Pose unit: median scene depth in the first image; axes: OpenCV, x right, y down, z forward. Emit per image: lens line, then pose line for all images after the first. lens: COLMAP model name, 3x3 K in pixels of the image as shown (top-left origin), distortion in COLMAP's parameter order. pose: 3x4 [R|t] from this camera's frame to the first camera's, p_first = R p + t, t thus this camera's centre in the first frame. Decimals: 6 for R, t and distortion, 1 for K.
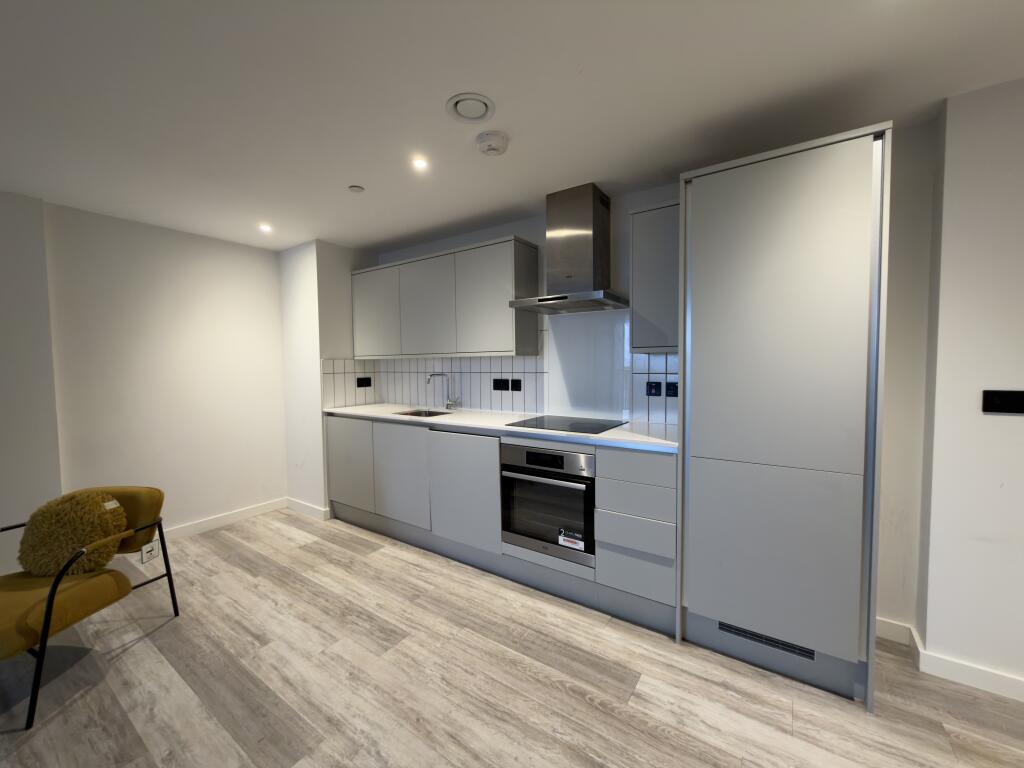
lens RADIAL K [[409.2, 0, 513.1], [0, 409.2, 381.2], [0, 0, 1]] dist [-0.000009, -0.000347]
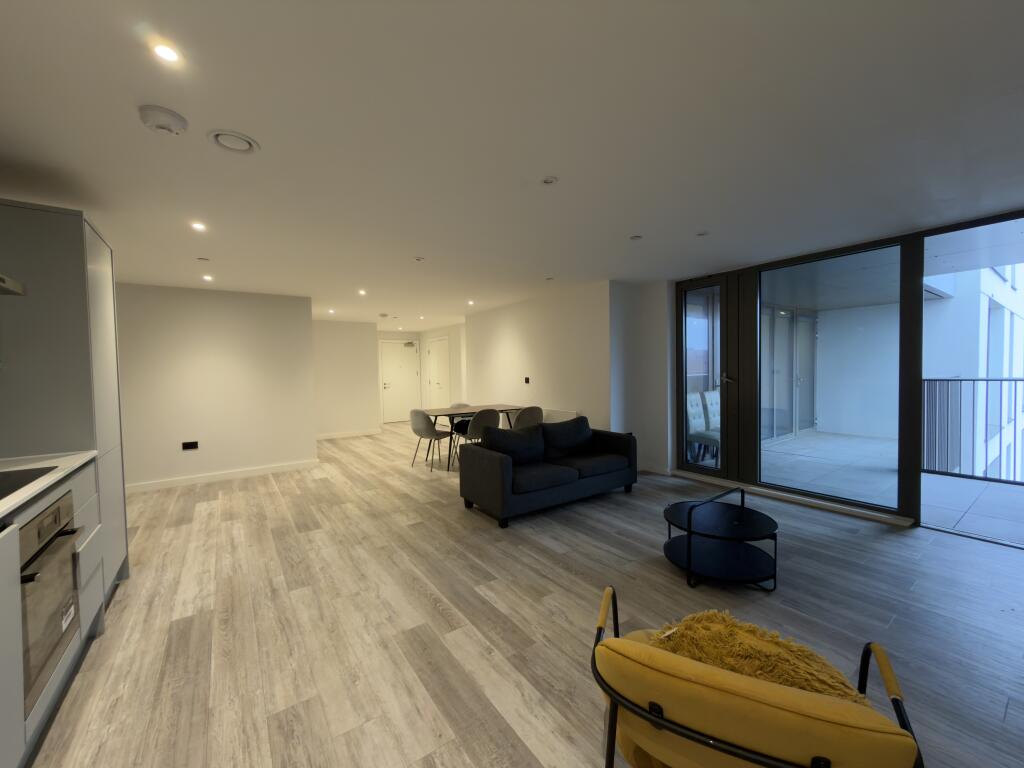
lens RADIAL K [[409.2, 0, 509.6], [0, 409.2, 382.1], [0, 0, 1]] dist [-0.000009, -0.000347]
pose [[-0.936034, 0.016783, 0.351508, -0.928344], [0.044217, 0.996555, 0.070165, -0.055487], [-0.349120, 0.081220, -0.933552, 1.449210]]
